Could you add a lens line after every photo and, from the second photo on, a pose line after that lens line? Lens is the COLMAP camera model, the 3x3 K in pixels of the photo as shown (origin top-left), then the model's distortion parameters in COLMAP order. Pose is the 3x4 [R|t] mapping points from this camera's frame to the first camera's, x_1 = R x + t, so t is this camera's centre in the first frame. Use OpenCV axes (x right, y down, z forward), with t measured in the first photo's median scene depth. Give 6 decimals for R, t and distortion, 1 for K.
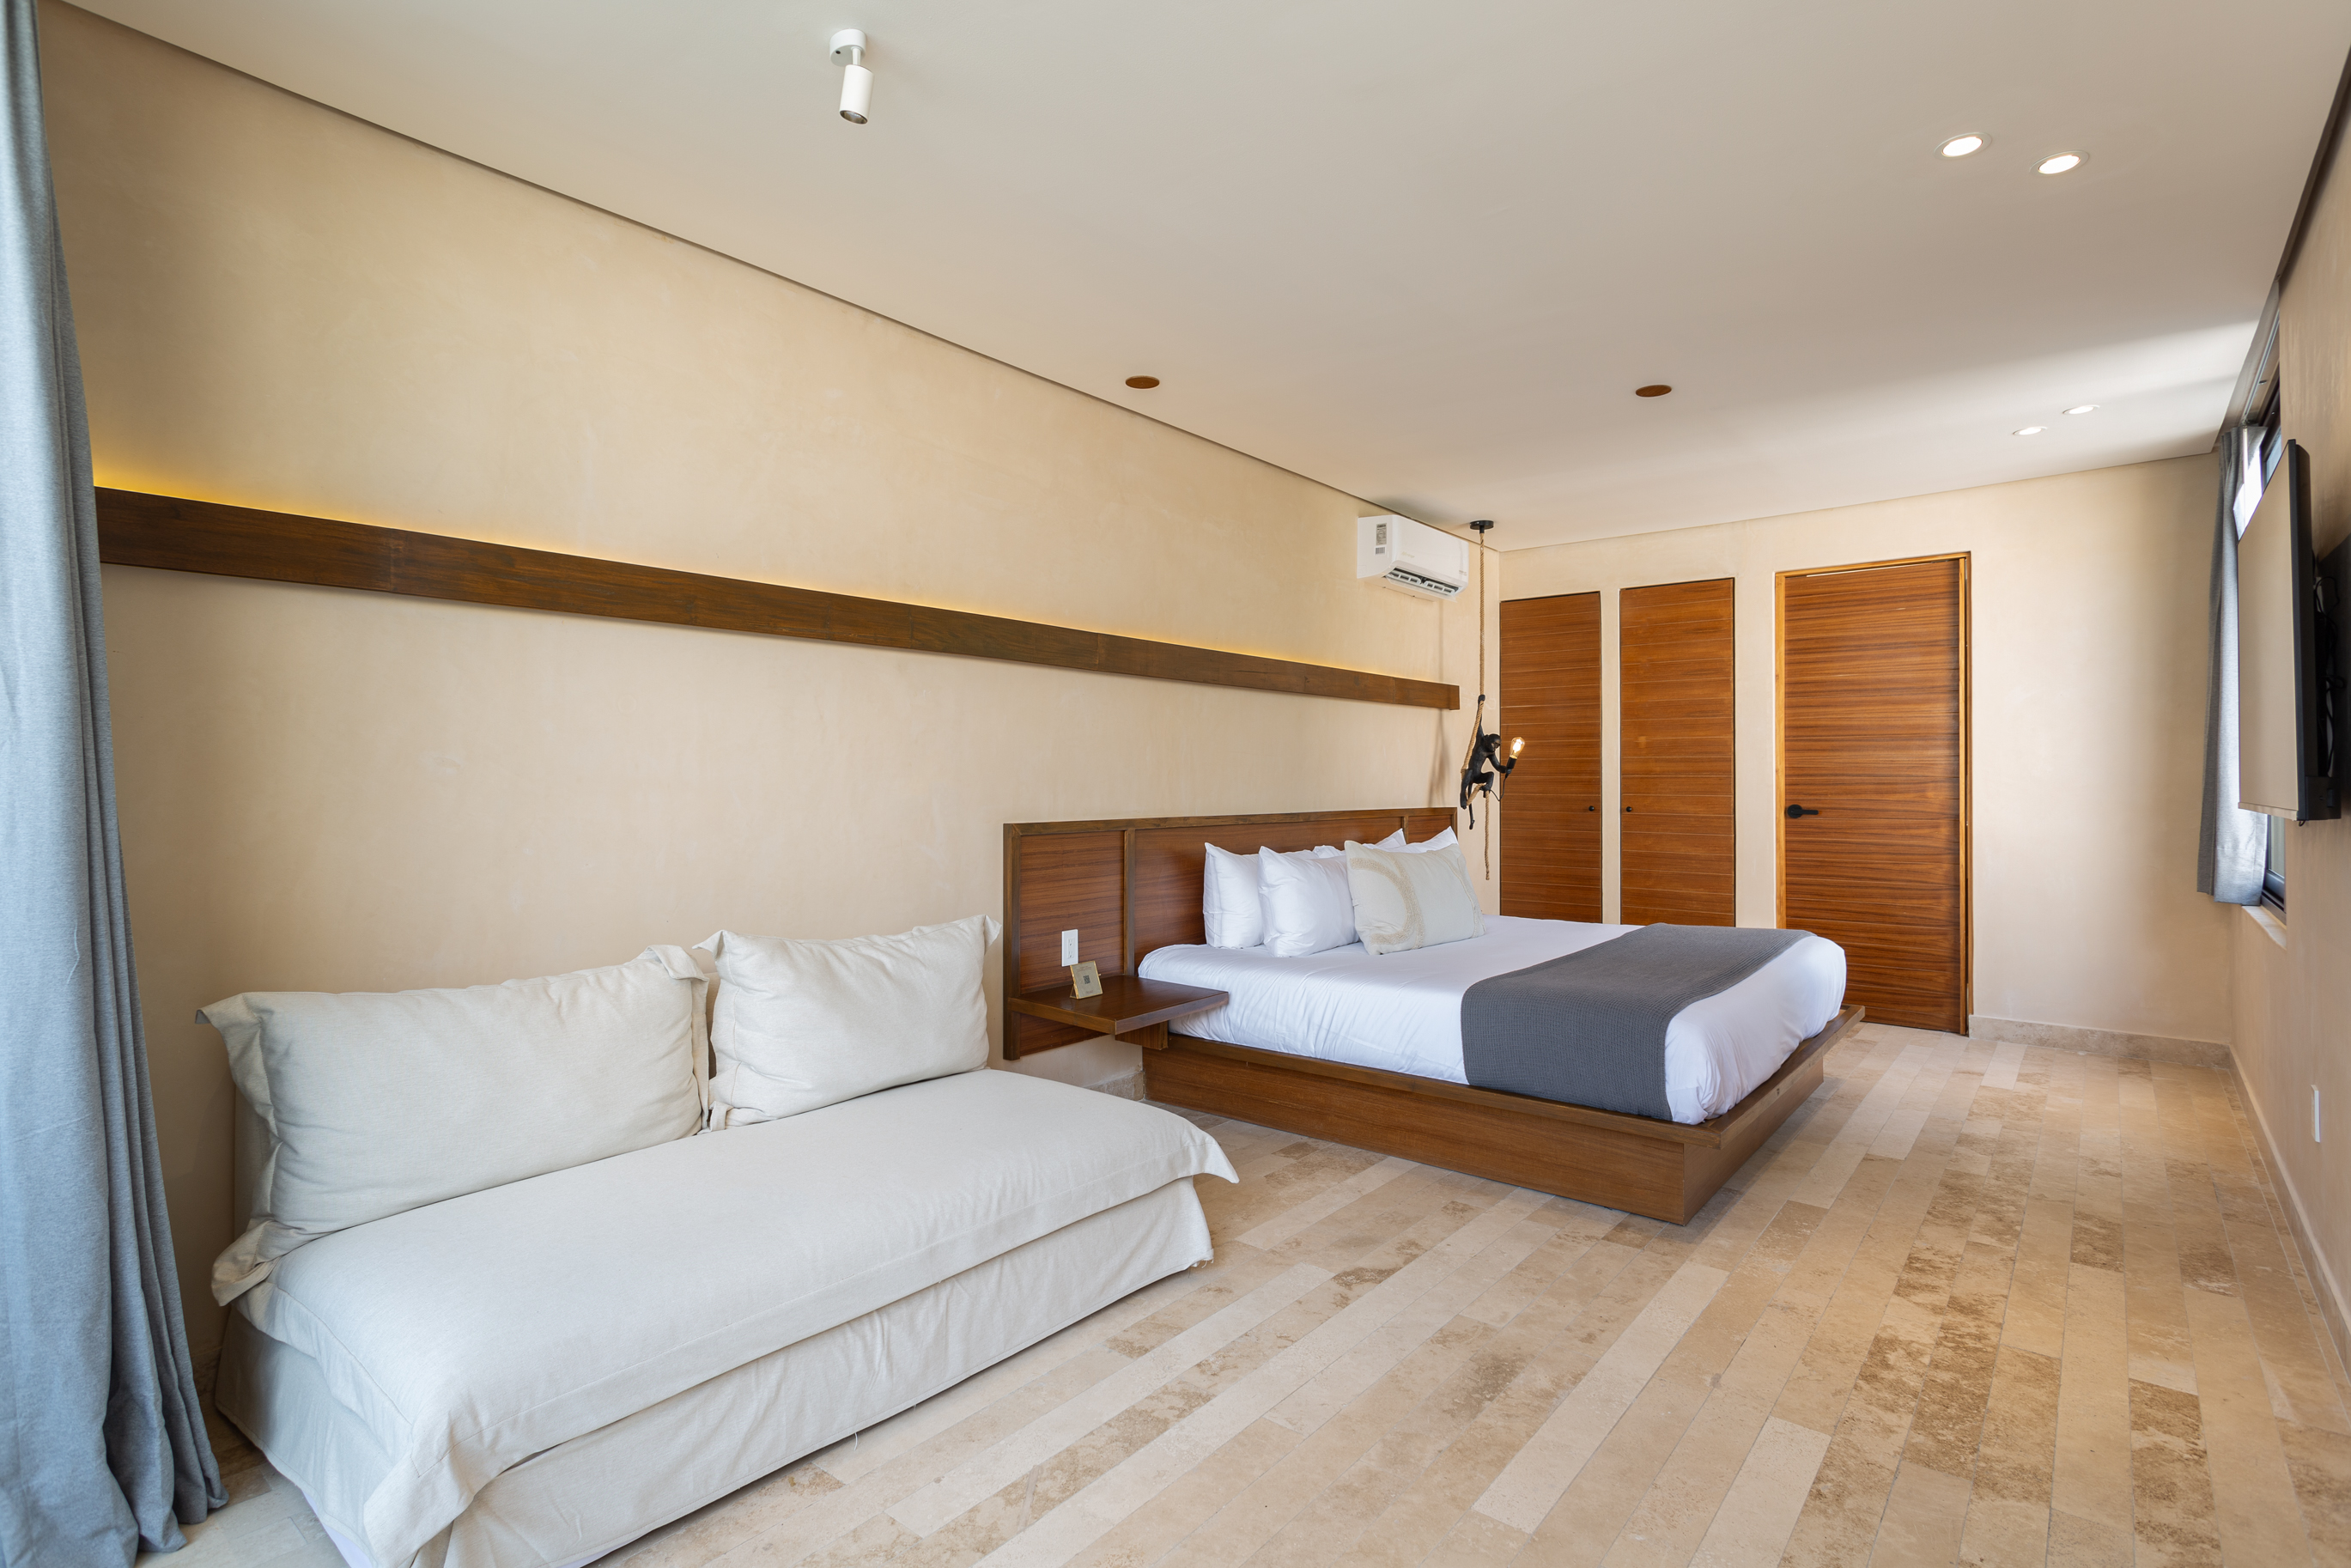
lens RADIAL K [[1101.9, 0, 1175.5], [0, 1101.9, 784.0], [0, 0, 1]] dist [-0.021633, -0.000189]
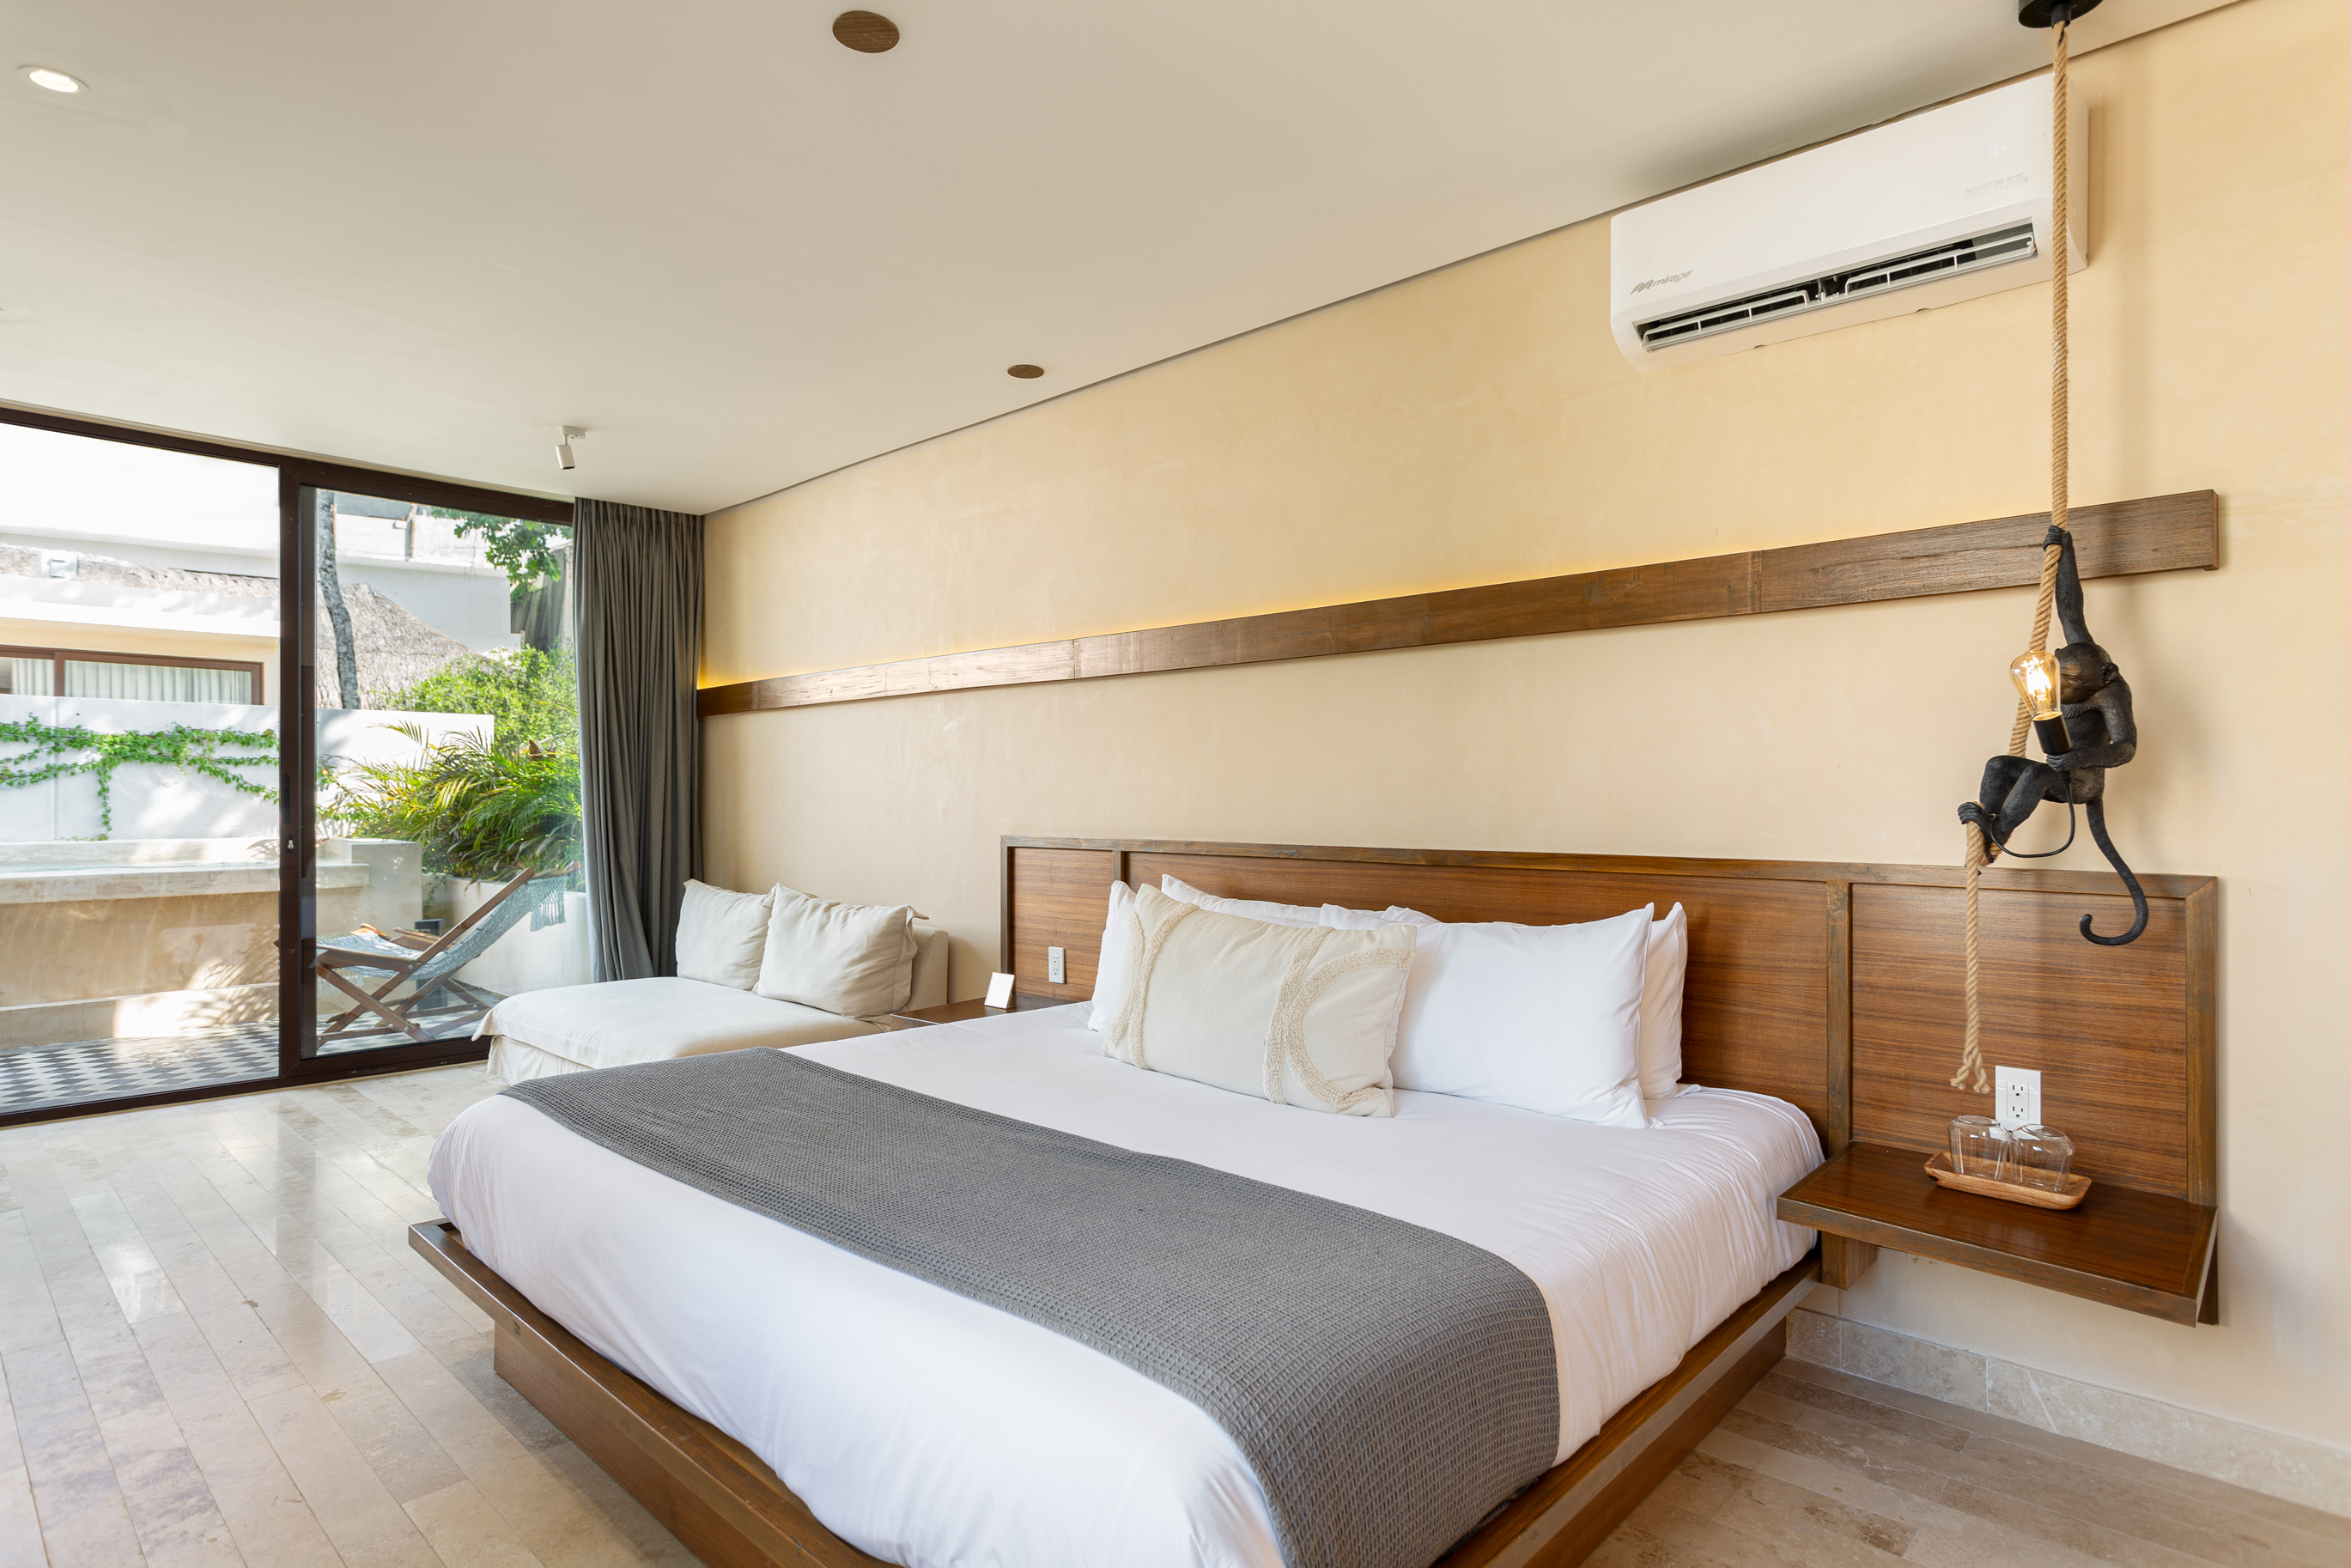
lens RADIAL K [[1249.8, 0, 1175.5], [0, 1249.8, 784.0], [0, 0, 1]] dist [-0.000601, 0.001001]
pose [[-0.057455, -0.005923, -0.998331, 1.469591], [-0.002585, 0.999980, -0.005784, -0.008842], [0.998345, 0.002248, -0.057469, 1.698594]]
